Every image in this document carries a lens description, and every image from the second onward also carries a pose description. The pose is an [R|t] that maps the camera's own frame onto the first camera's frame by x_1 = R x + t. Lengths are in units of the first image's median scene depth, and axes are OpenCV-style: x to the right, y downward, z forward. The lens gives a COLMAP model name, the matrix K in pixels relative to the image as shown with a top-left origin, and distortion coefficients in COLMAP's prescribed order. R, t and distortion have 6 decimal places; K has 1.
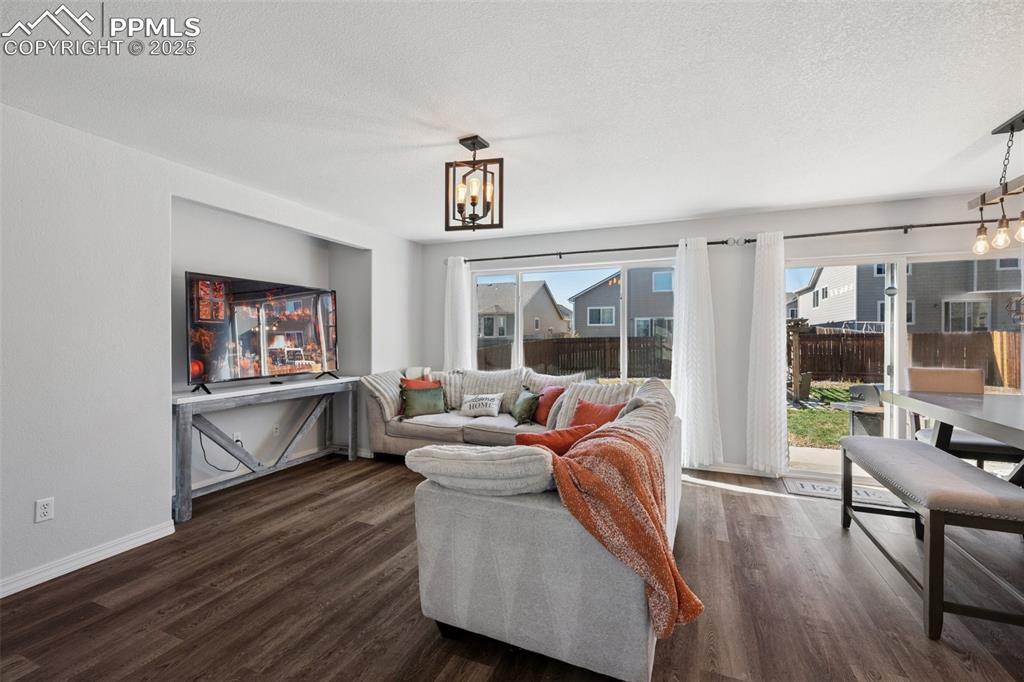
lens RADIAL K [[435.9, 0, 510.5], [0, 435.9, 336.8], [0, 0, 1]] dist [0.000262, 0.000068]
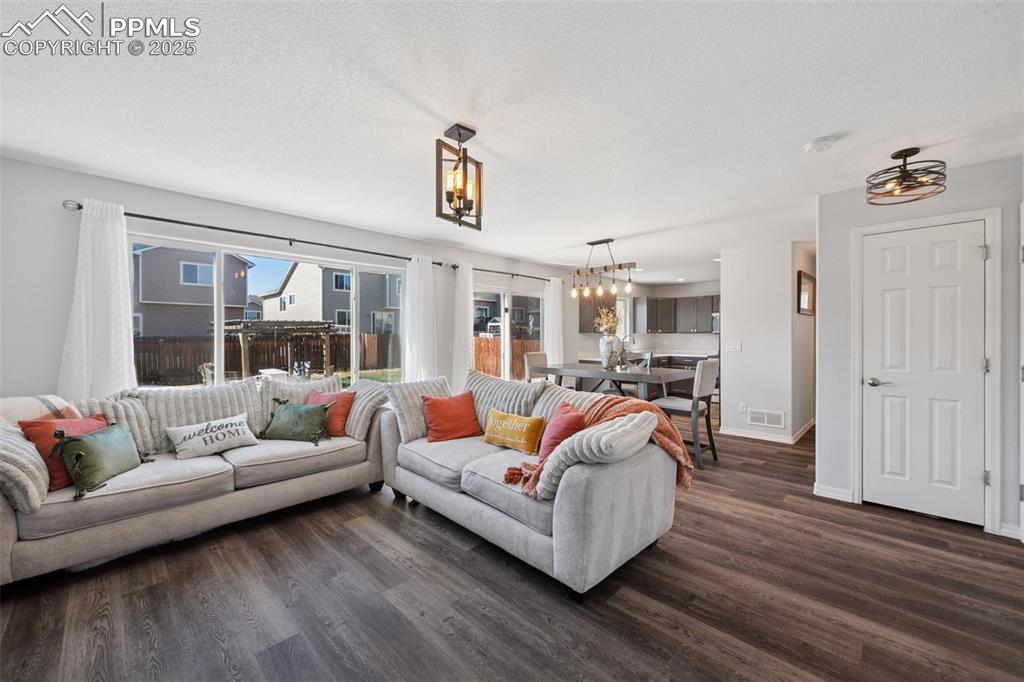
lens RADIAL K [[406.3, 0, 506.2], [0, 406.3, 338.4], [0, 0, 1]] dist [-0.001517, -0.000059]
pose [[0.368757, -0.005414, 0.929510, -0.592773], [0.002510, 0.999985, 0.004829, -0.000943], [-0.929523, 0.000552, 0.368765, 0.394611]]
